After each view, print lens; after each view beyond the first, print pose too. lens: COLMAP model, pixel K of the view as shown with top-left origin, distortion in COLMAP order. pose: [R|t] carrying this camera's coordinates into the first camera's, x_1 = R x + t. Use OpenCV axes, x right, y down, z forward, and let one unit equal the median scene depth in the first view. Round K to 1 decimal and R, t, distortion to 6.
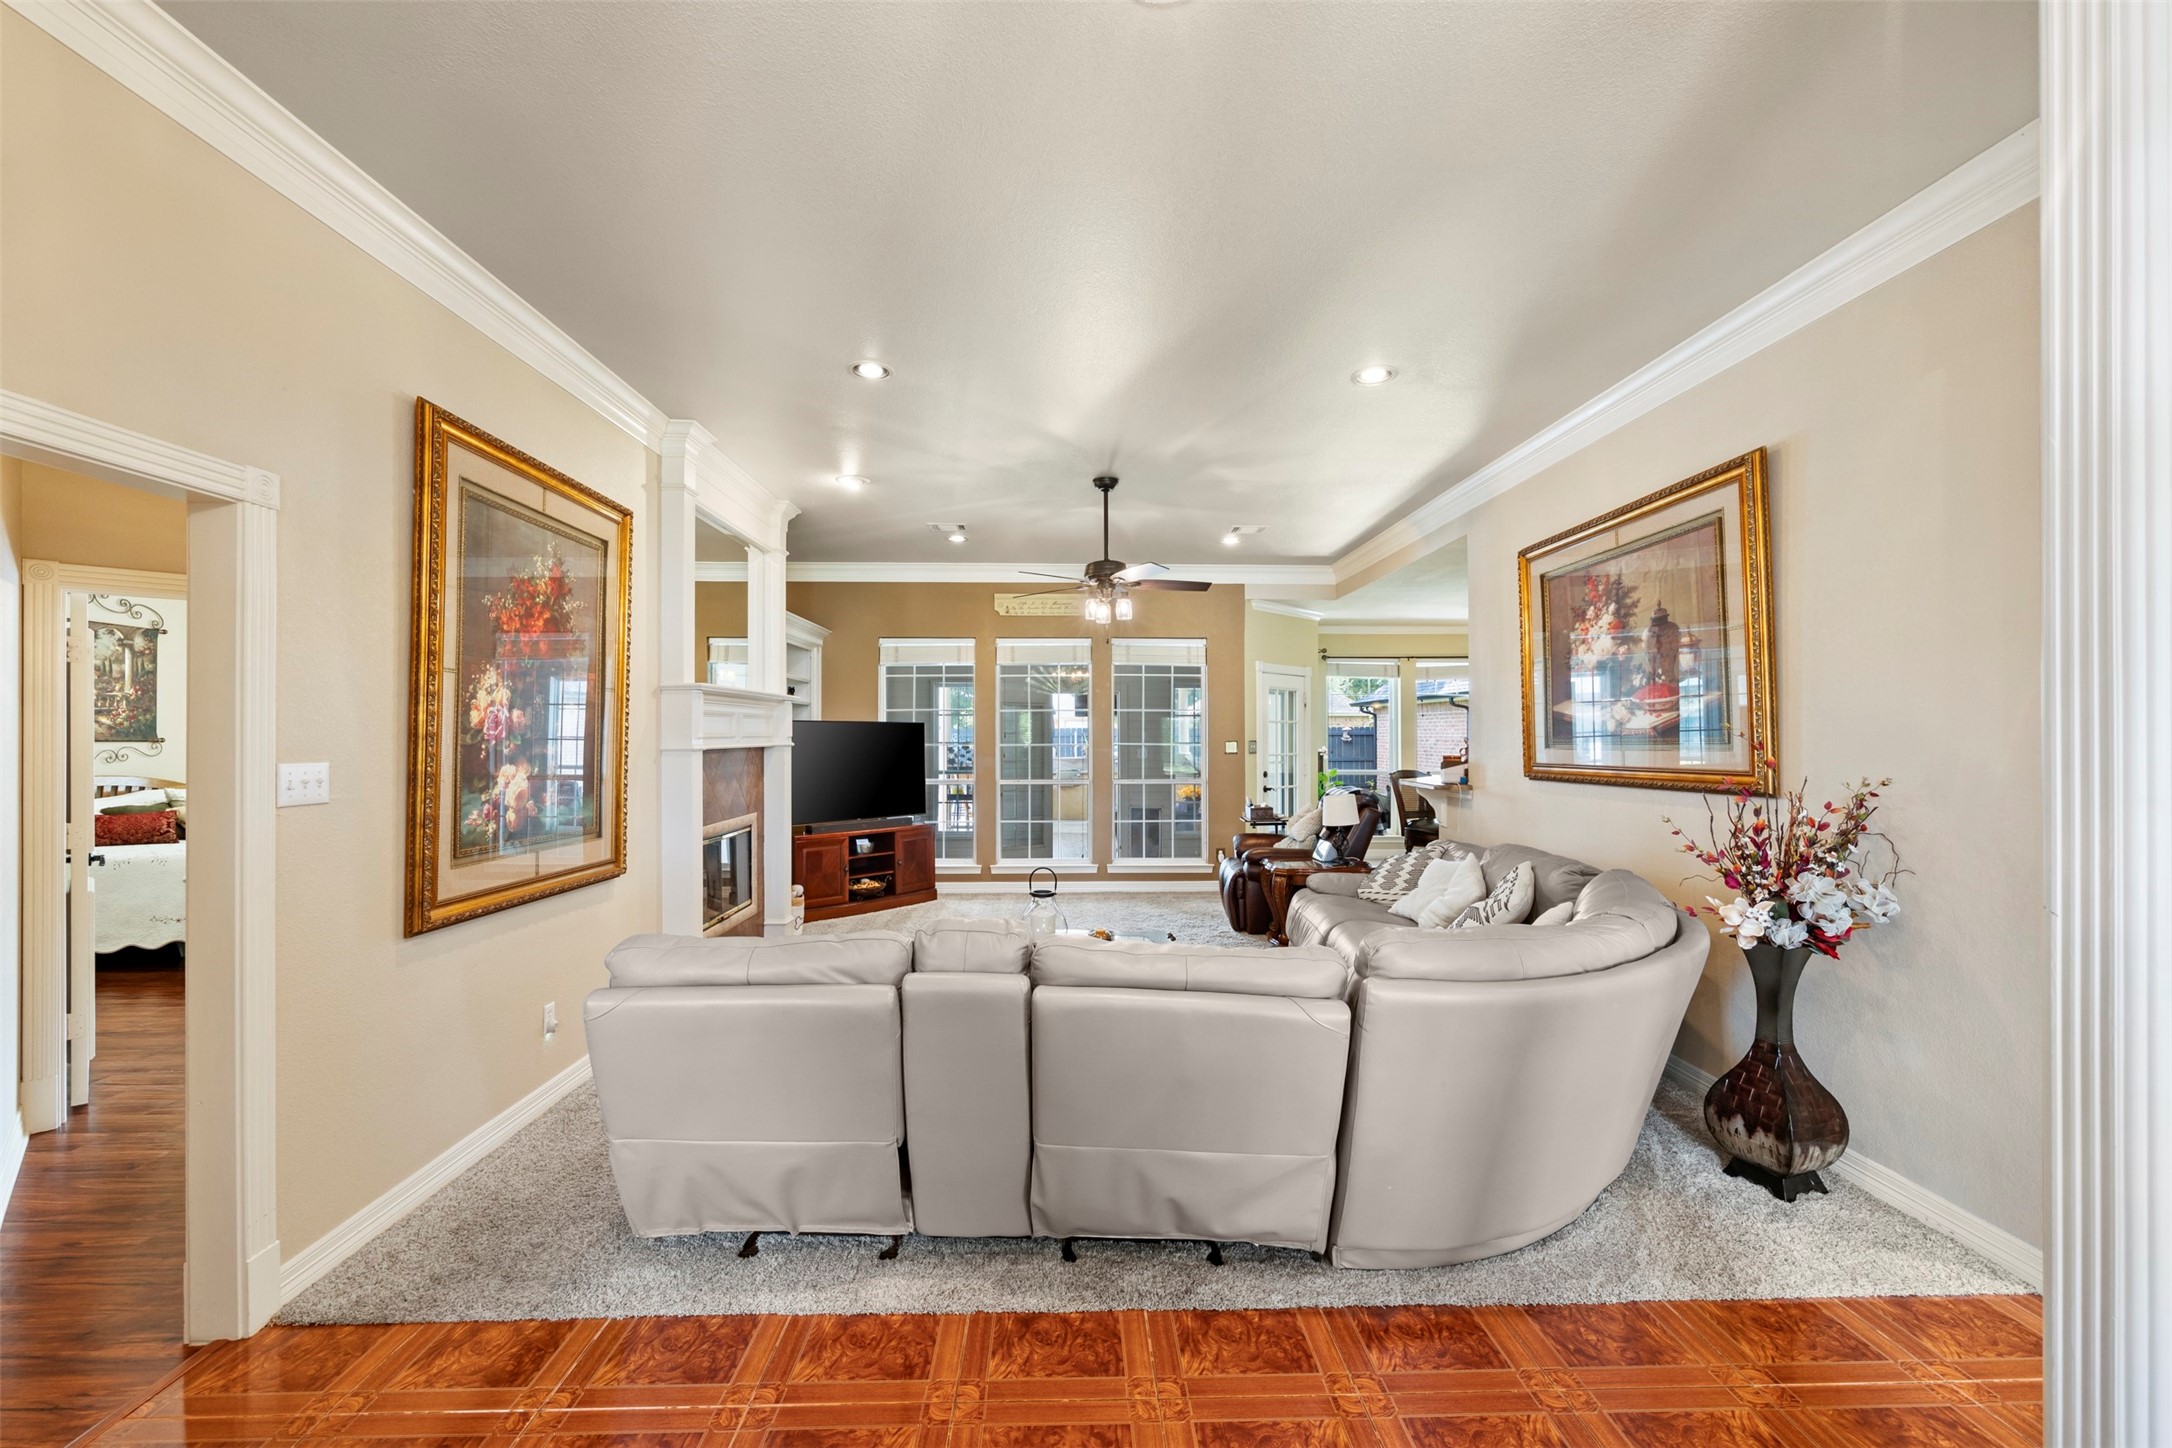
lens RADIAL K [[882.3, 0, 1079.1], [0, 882.3, 729.3], [0, 0, 1]] dist [-0.003187, 0.000813]
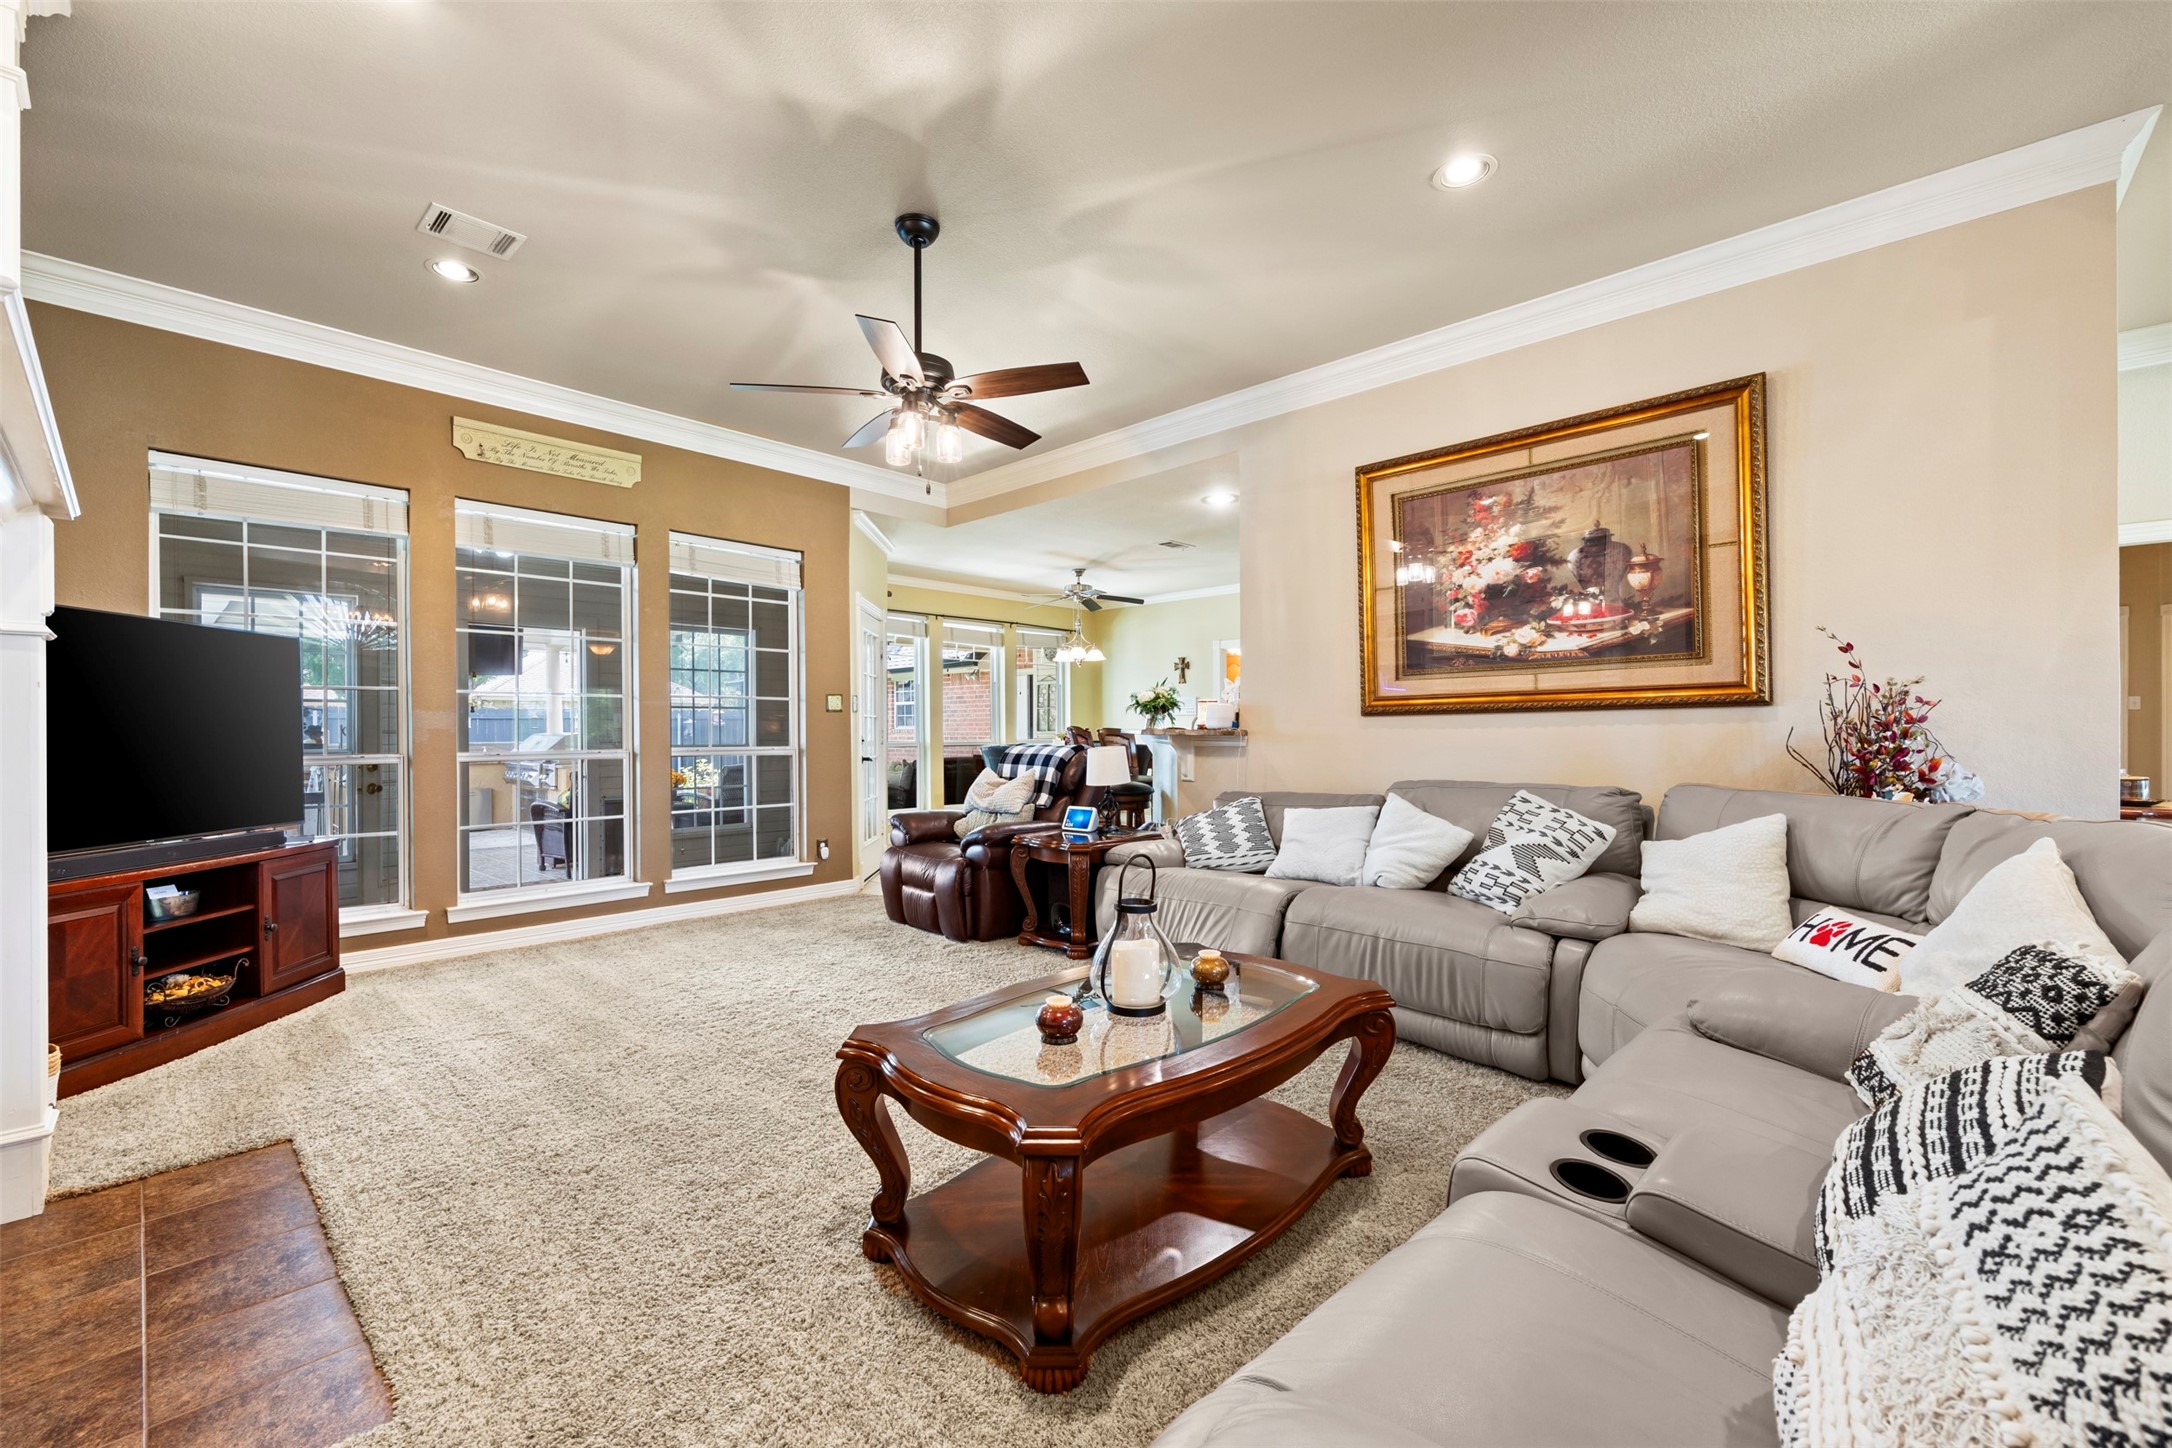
lens RADIAL K [[882.3, 0, 1079.1], [0, 882.3, 729.3], [0, 0, 1]] dist [-0.003187, 0.000813]
pose [[0.700182, -0.001454, 0.713962, -0.250200], [-0.000684, 0.999996, 0.002708, 0.047420], [-0.713964, -0.002385, 0.700179, 0.386667]]
